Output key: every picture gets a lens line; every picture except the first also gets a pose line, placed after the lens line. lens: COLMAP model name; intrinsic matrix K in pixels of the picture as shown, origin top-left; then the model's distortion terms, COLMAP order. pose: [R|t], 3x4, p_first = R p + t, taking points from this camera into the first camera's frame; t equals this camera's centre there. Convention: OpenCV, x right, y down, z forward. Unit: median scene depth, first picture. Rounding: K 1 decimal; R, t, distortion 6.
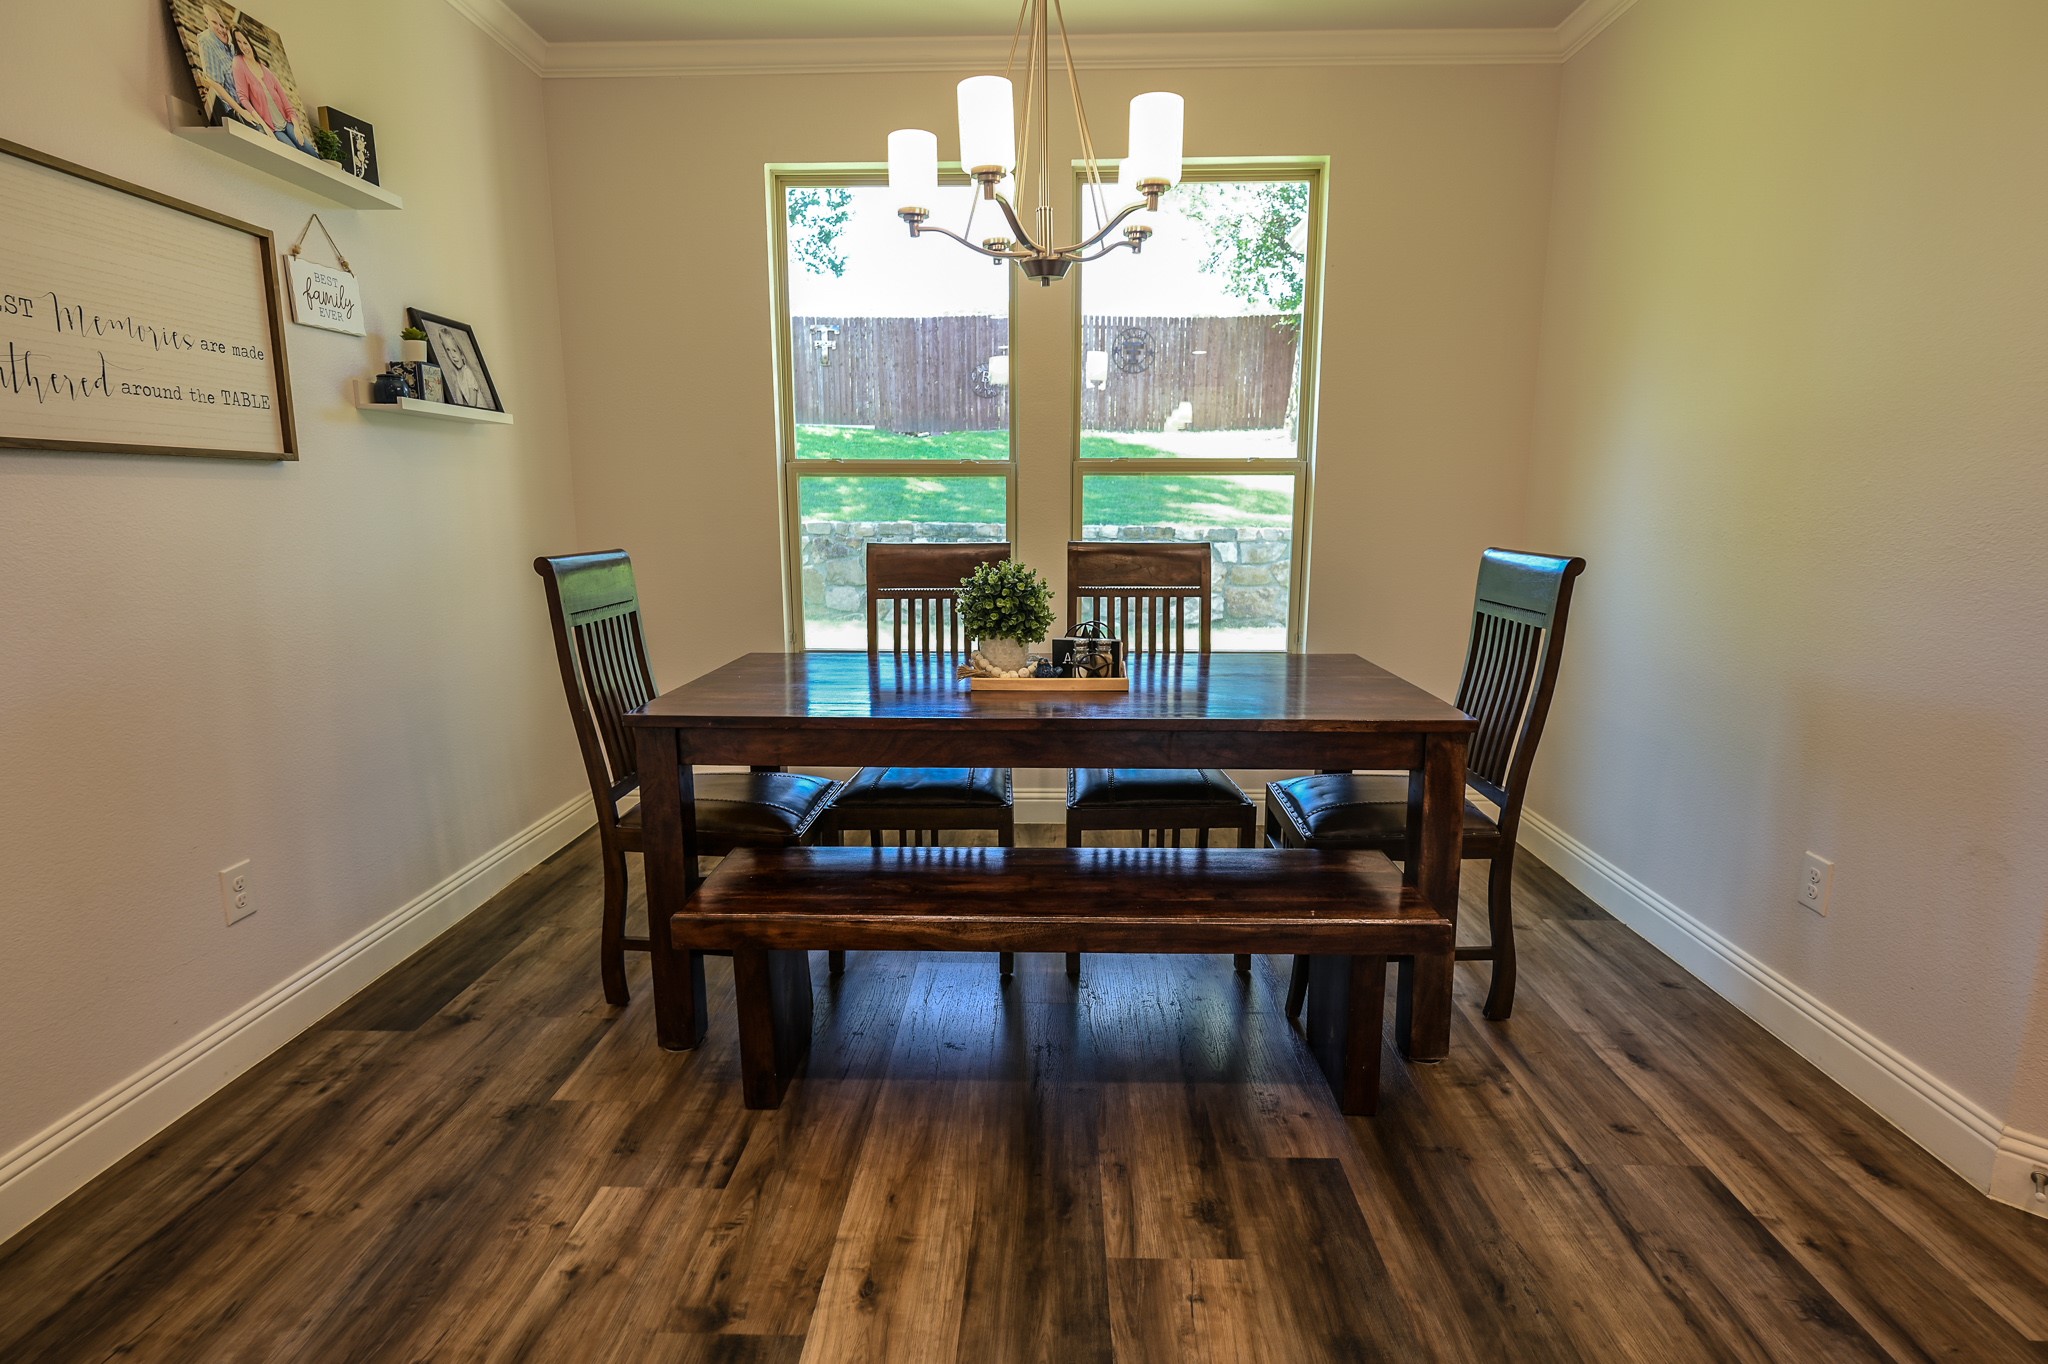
lens RADIAL K [[1006.7, 0, 1028.0], [0, 1006.7, 678.9], [0, 0, 1]] dist [0.000929, 0.000252]
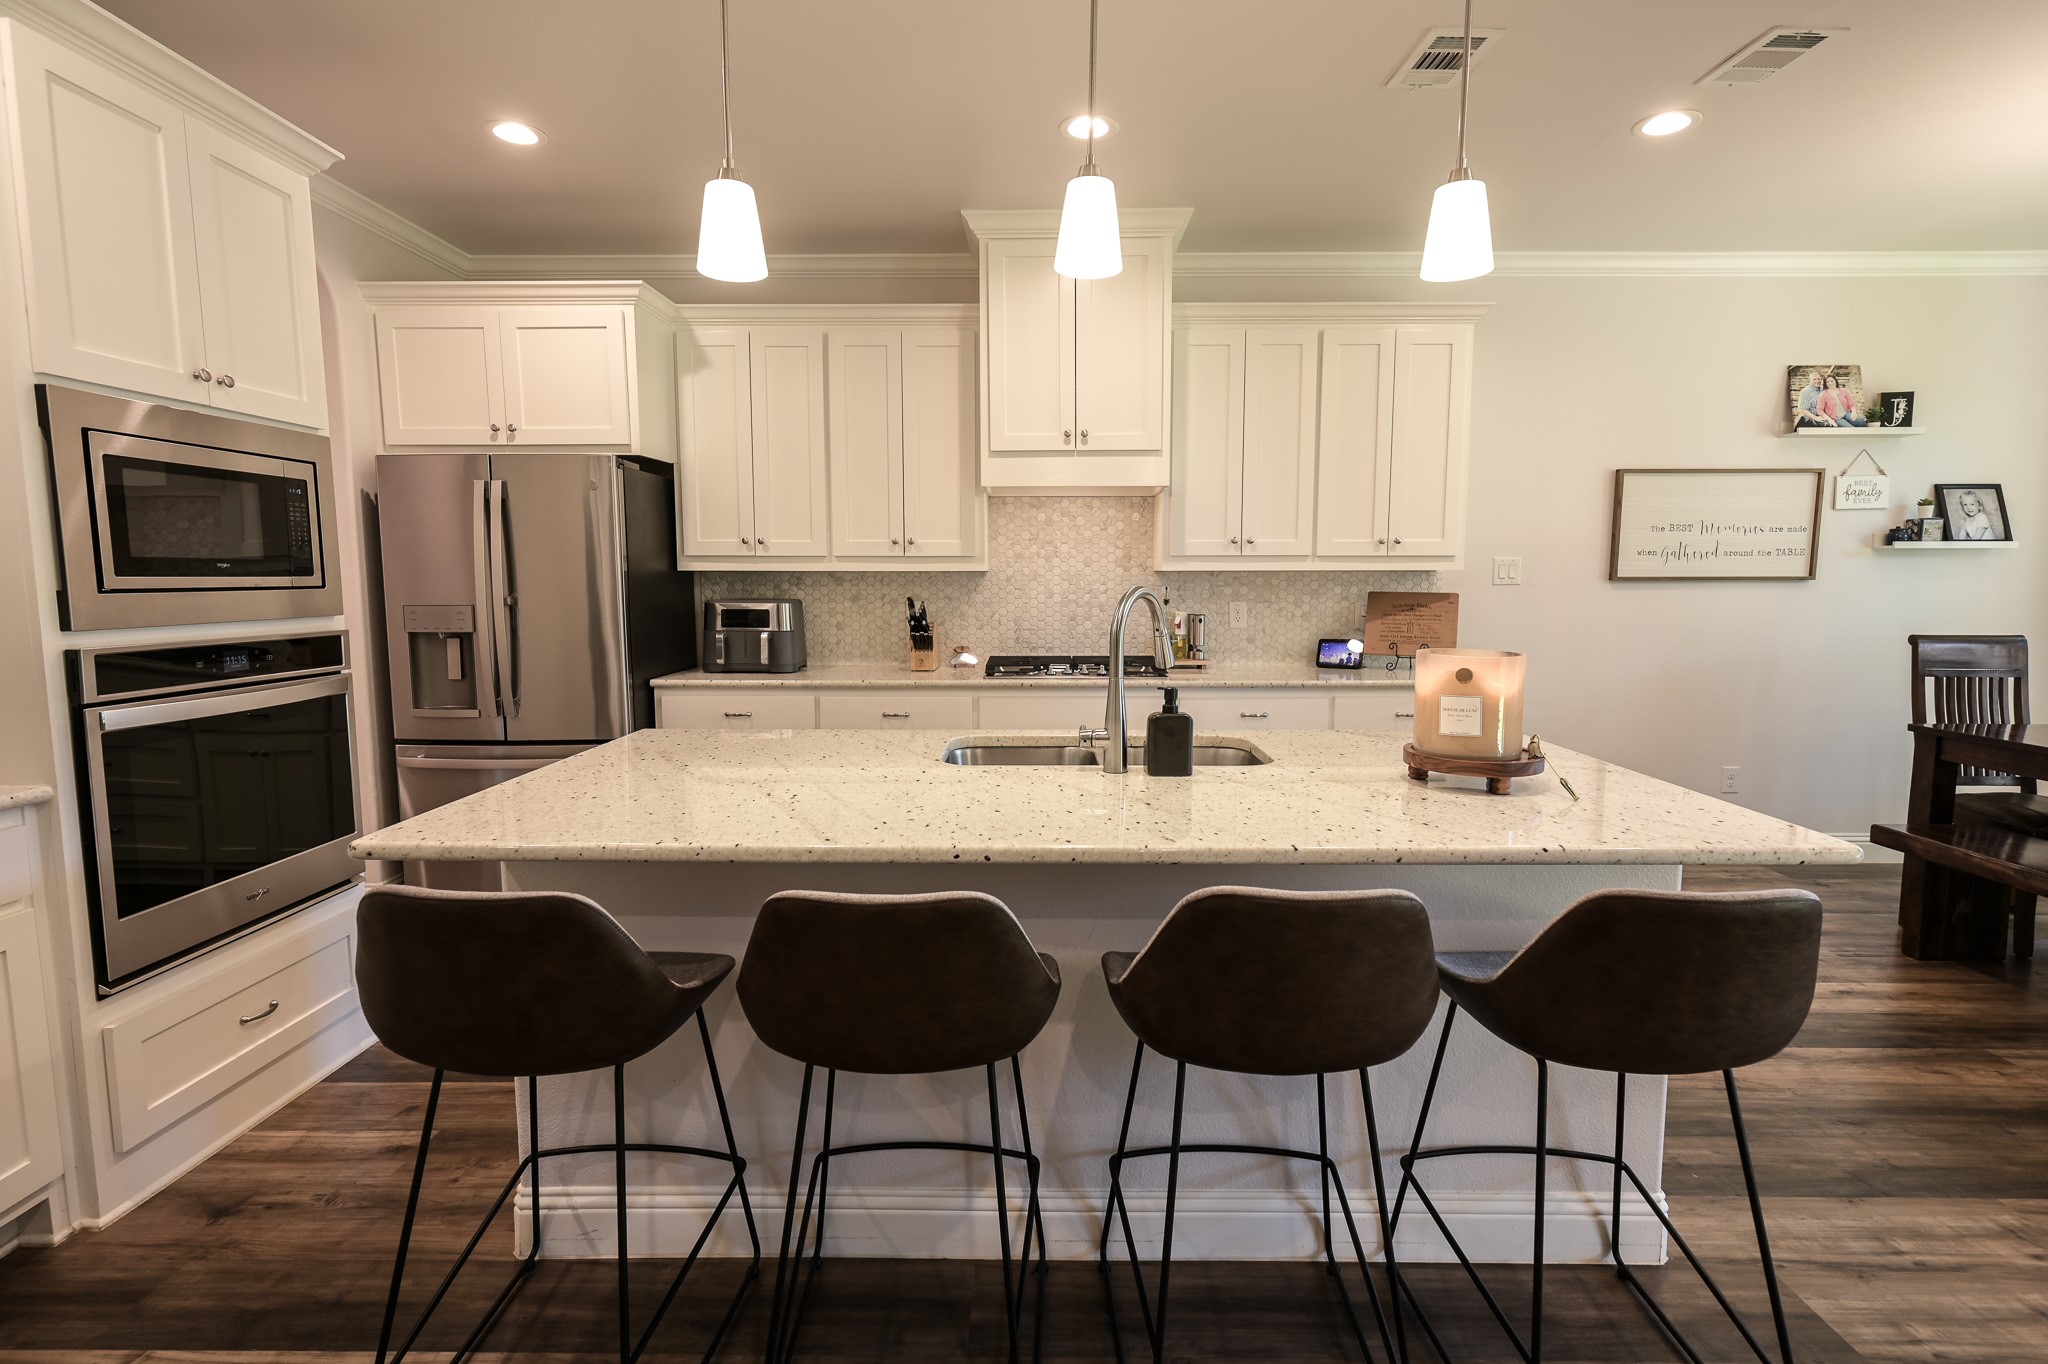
lens RADIAL K [[978.4, 0, 1024.4], [0, 978.4, 682.3], [0, 0, 1]] dist [0.000326, 0.000929]
pose [[0.012435, 0.102265, -0.994679, 1.140224], [-0.176118, 0.979429, 0.098496, 0.061104], [0.984291, 0.173956, 0.030190, -0.526455]]
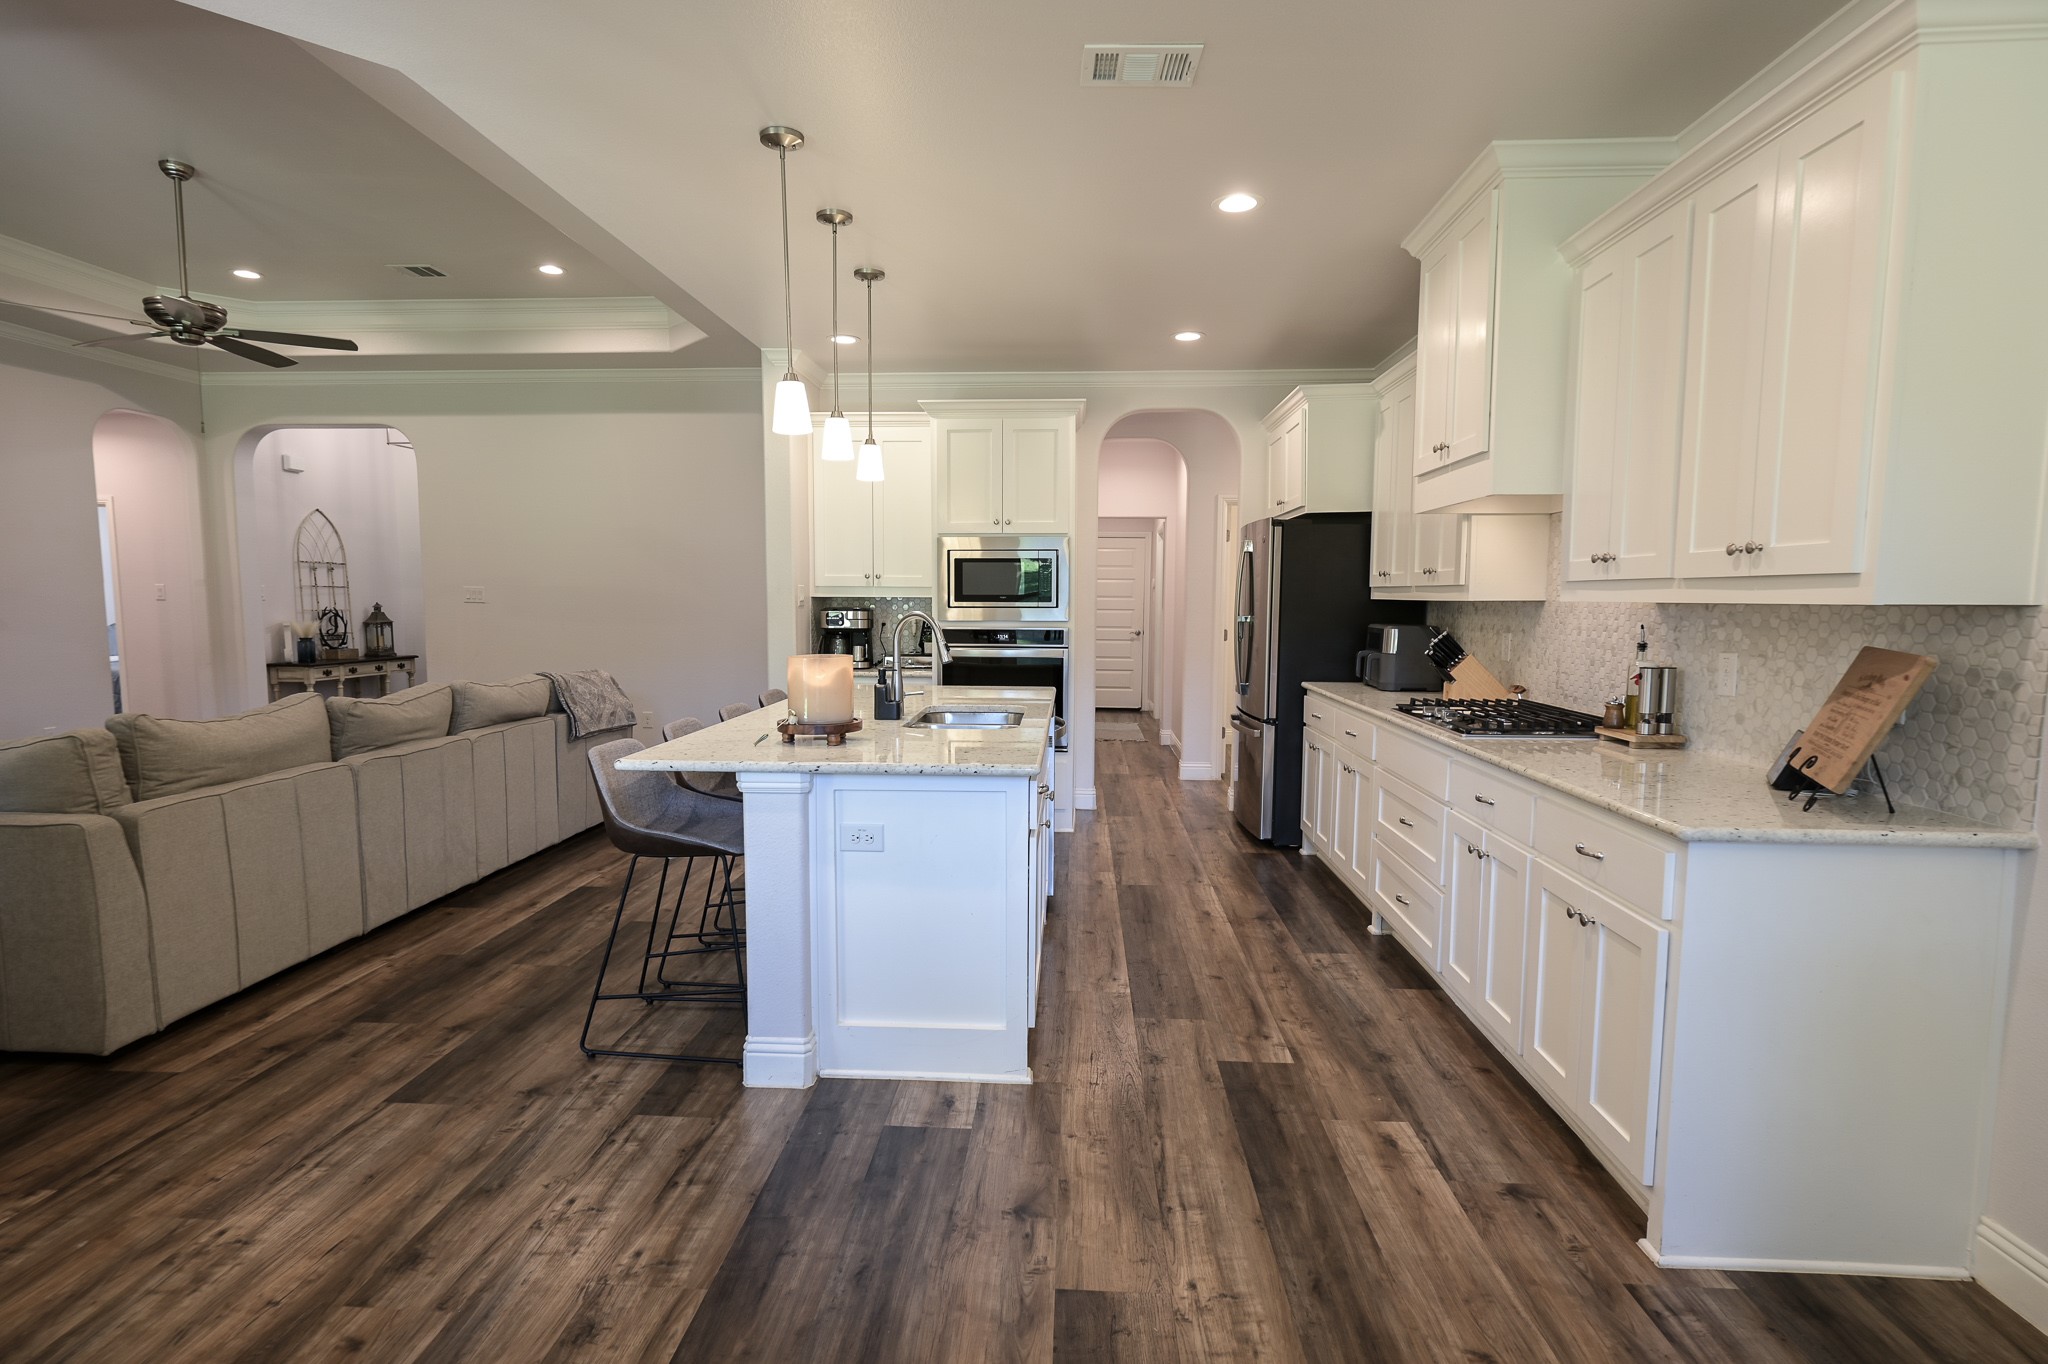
lens RADIAL K [[1010.2, 0, 1016.6], [0, 1010.2, 693.0], [0, 0, 1]] dist [-0.002998, 0.000869]
pose [[-0.999402, -0.012270, 0.032339, 0.056453], [-0.003084, 0.962850, 0.270019, -0.249719], [-0.034451, 0.269758, -0.962312, 1.087625]]
